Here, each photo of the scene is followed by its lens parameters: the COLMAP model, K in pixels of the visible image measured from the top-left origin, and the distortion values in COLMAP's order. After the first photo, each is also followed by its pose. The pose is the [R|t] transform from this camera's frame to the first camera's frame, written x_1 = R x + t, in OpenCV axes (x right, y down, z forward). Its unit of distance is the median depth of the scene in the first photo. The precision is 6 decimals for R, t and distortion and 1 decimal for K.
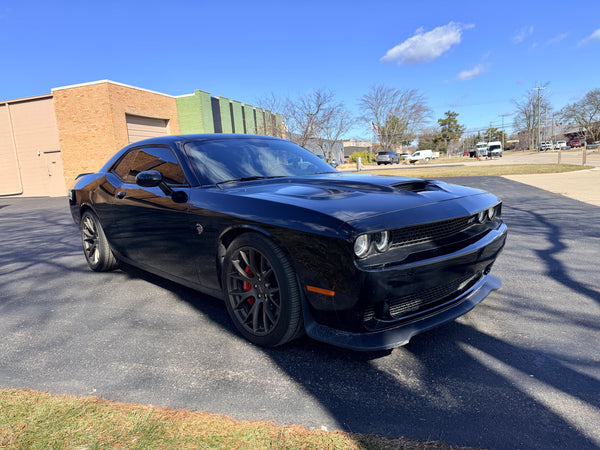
lens RADIAL K [[418.6, 0, 300.0], [0, 418.6, 225.0], [0, 0, 1]] dist [-0.008305, -0.004489]
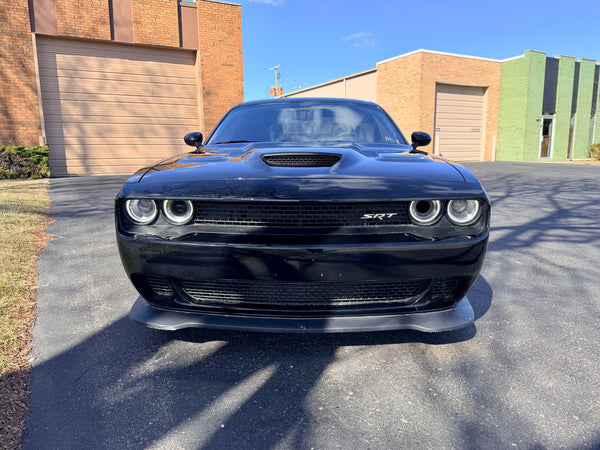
lens RADIAL K [[432.8, 0, 305.1], [0, 432.8, 226.4], [0, 0, 1]] dist [0.012812, -0.024019]
pose [[0.712108, 0.171576, -0.680782, 0.108376], [-0.131441, 0.985114, 0.110786, -0.007219], [0.689656, 0.010591, 0.724060, 0.055470]]
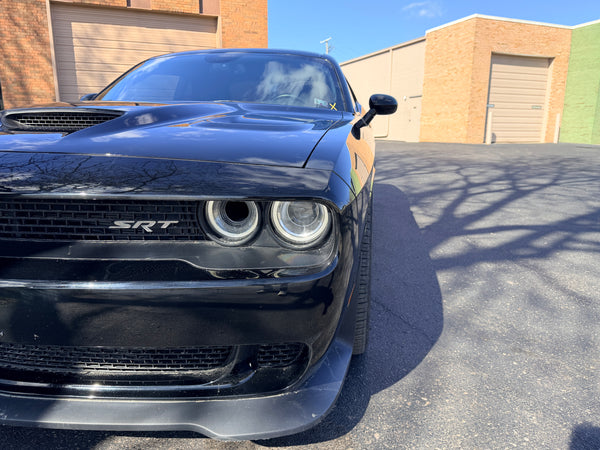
lens RADIAL K [[442.0, 0, 300.0], [0, 442.0, 225.0], [0, 0, 1]] dist [-0.007680, -0.002971]
pose [[0.614131, 0.227511, -0.755699, 0.106819], [-0.151738, 0.973720, 0.169836, -0.012532], [0.774479, 0.010367, 0.632514, 0.111784]]
